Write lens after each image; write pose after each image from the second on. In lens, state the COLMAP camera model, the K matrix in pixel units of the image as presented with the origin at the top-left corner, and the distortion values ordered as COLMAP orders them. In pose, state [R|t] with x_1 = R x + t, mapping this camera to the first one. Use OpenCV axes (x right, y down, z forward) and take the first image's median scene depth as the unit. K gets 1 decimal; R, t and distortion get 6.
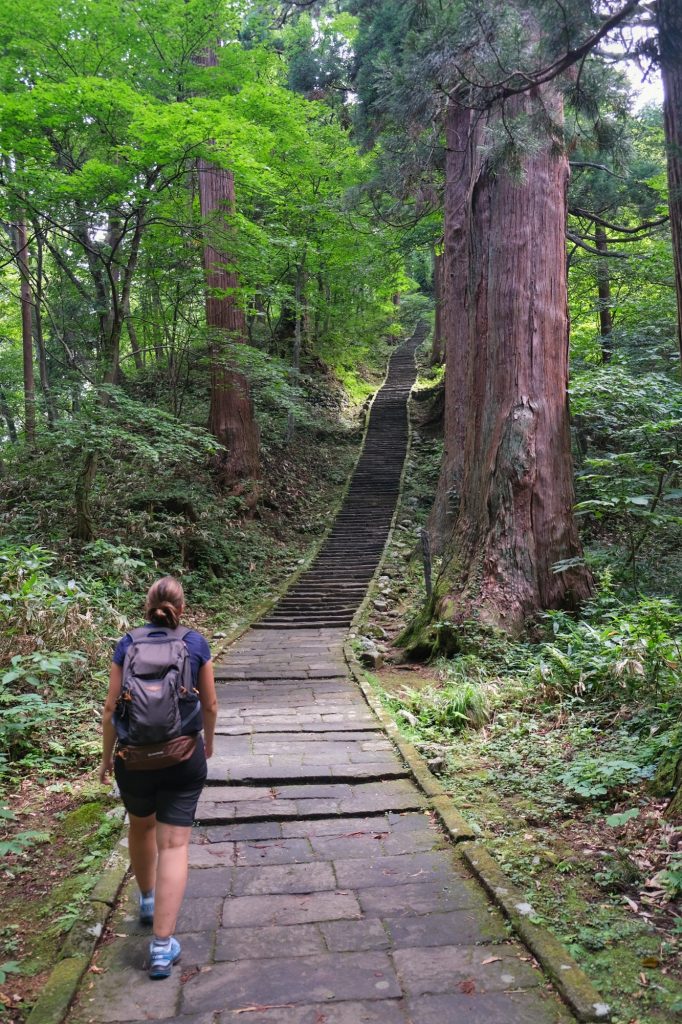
lens RADIAL K [[786.1, 0, 341.0], [0, 786.1, 512.0], [0, 0, 1]] dist [-0.027477, 0.000534]
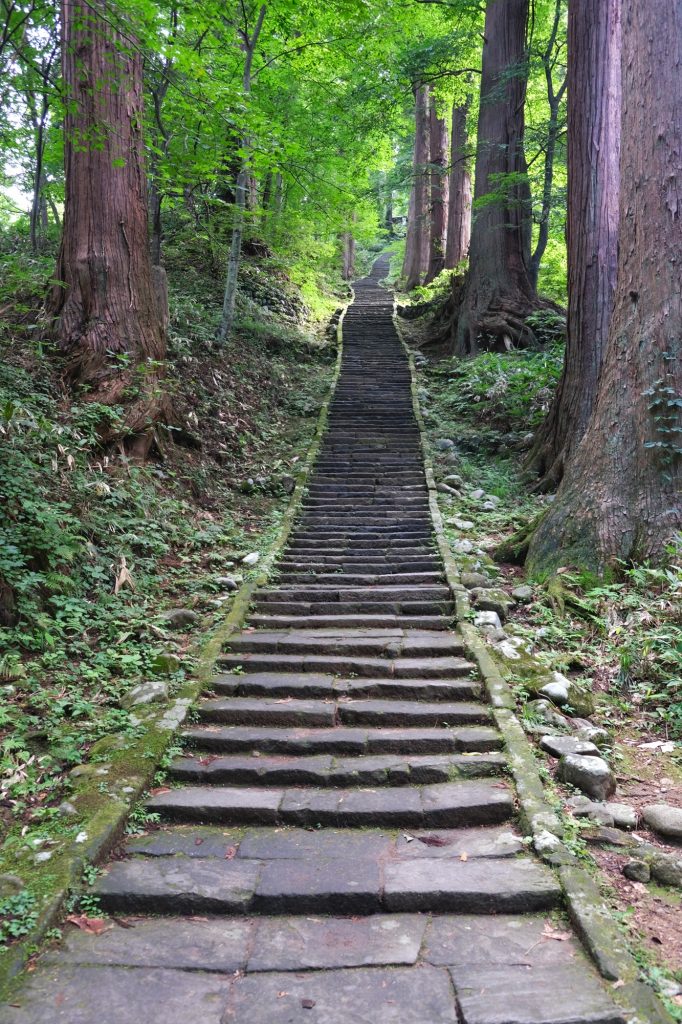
lens RADIAL K [[786.1, 0, 341.0], [0, 786.1, 512.0], [0, 0, 1]] dist [-0.027477, 0.000534]
pose [[0.995257, 0.029462, 0.092714, -0.035928], [-0.032682, 0.998908, 0.033400, 0.019058], [-0.091629, -0.036272, 0.995132, 0.488403]]
